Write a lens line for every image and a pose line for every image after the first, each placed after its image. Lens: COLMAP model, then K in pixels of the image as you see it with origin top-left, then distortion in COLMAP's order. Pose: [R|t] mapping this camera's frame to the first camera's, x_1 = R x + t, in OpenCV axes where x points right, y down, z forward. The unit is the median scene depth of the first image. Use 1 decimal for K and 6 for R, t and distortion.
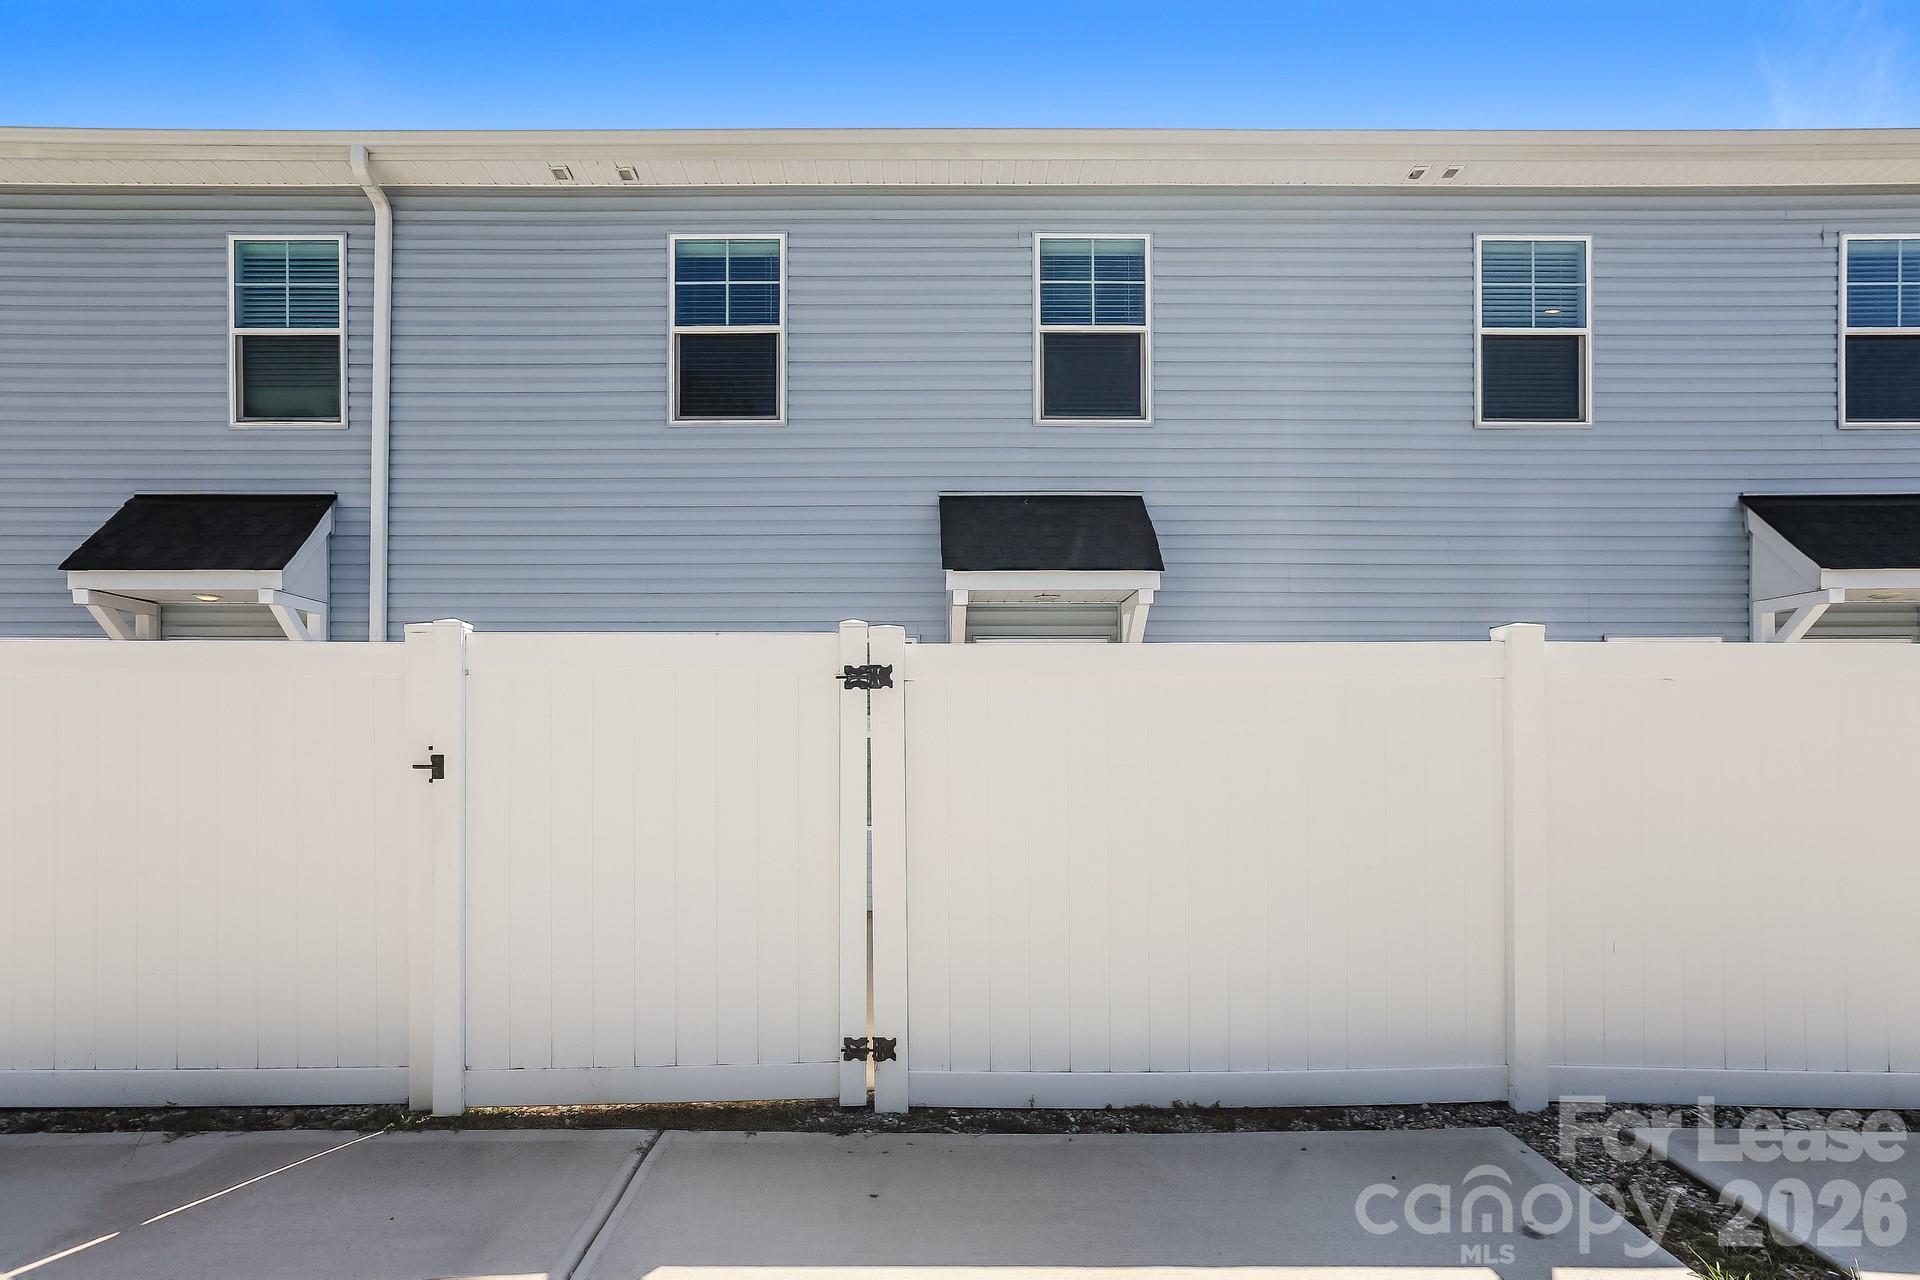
lens RADIAL K [[941.3, 0, 960.0], [0, 941.3, 640.0], [0, 0, 1]] dist [-0.024175, 0.017927]
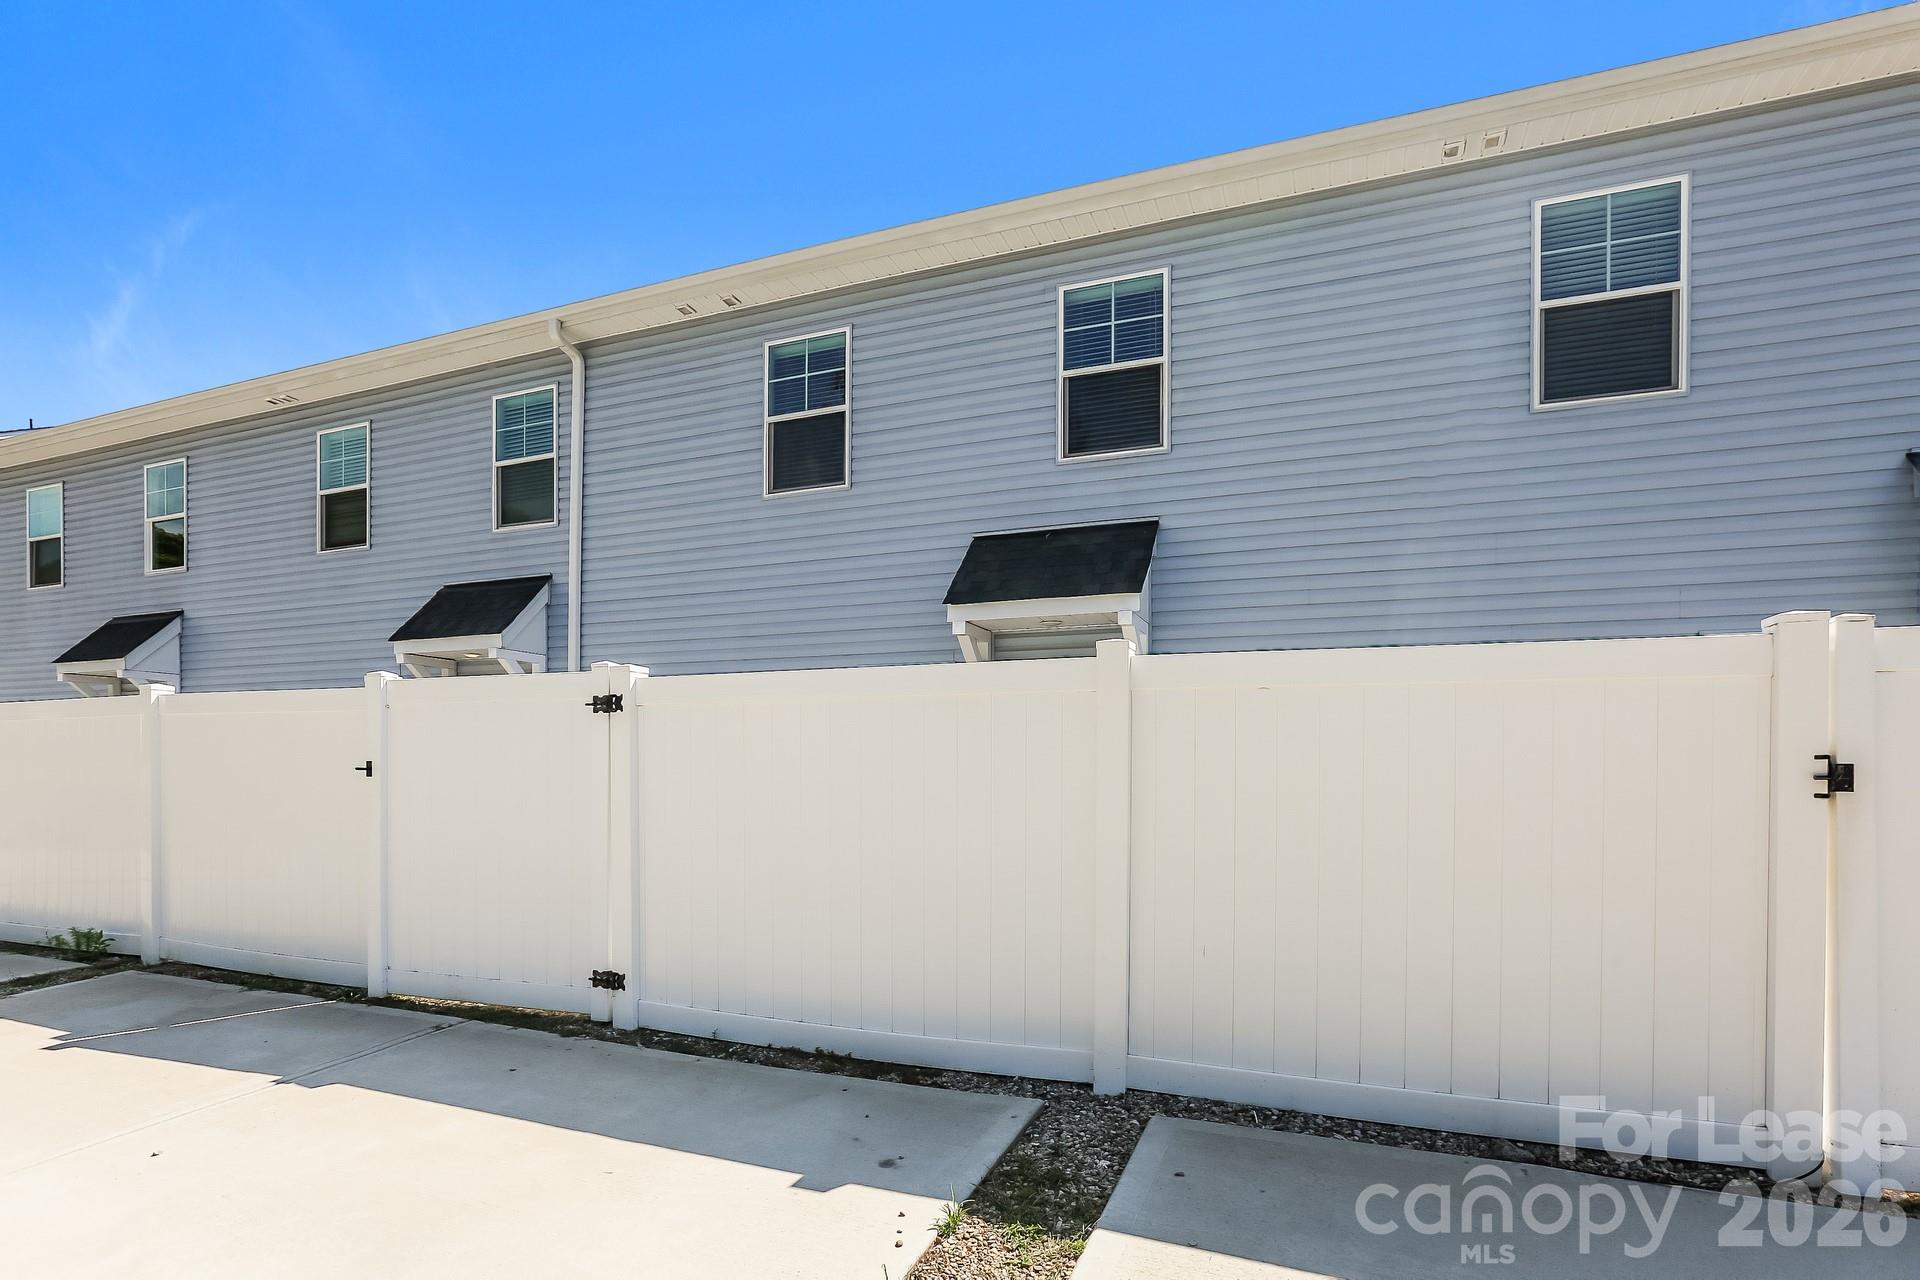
lens RADIAL K [[881.8, 0, 957.5], [0, 881.8, 671.2], [0, 0, 1]] dist [-0.040013, 0.016141]
pose [[0.937996, -0.034473, -0.344928, 0.316859], [0.039076, 0.999216, 0.006399, 0.000157], [0.344437, -0.019480, 0.938607, -0.000622]]
